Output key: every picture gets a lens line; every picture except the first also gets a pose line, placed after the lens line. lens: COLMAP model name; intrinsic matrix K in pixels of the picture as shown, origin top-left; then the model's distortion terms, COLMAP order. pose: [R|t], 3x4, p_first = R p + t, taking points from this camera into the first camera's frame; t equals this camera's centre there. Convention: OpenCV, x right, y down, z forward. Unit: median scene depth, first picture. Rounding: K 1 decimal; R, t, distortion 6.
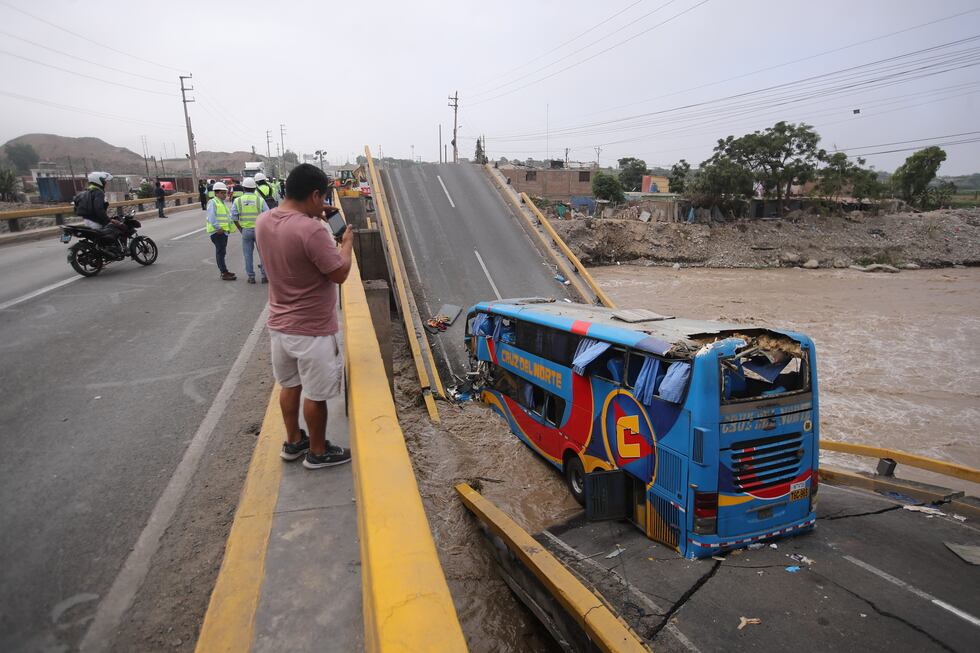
lens RADIAL K [[452.1, 0, 498.0], [0, 452.1, 326.3], [0, 0, 1]] dist [-0.048200, 0.016564]
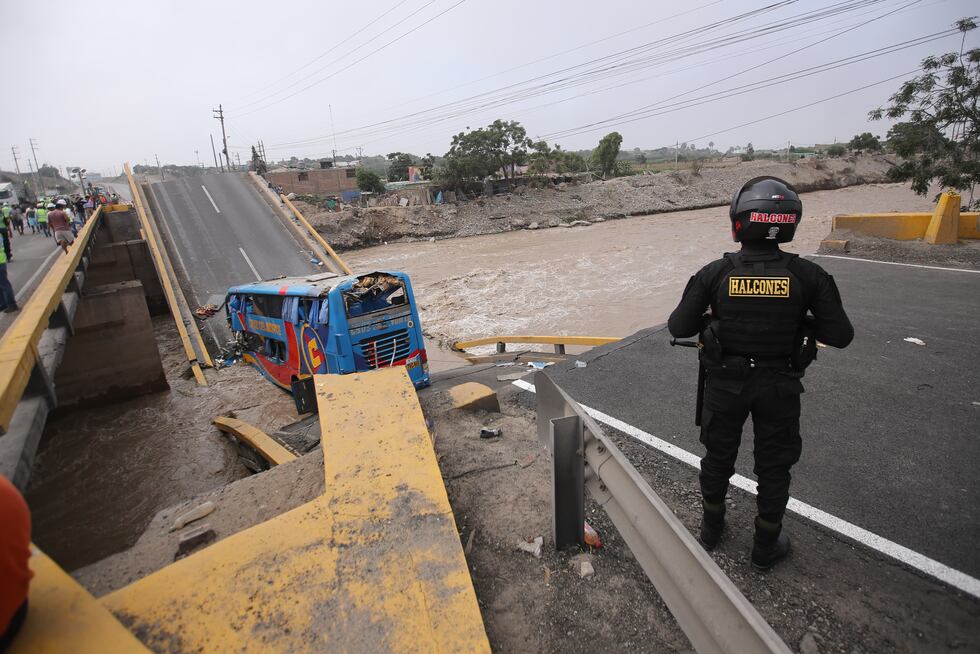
lens RADIAL K [[448.5, 0, 492.3], [0, 448.5, 305.0], [0, 0, 1]] dist [-0.065952, 0.021120]
pose [[0.936351, -0.158090, 0.313456, 0.135099], [0.161585, 0.986745, 0.014976, 0.051489], [-0.311669, 0.036627, 0.949485, -0.215129]]
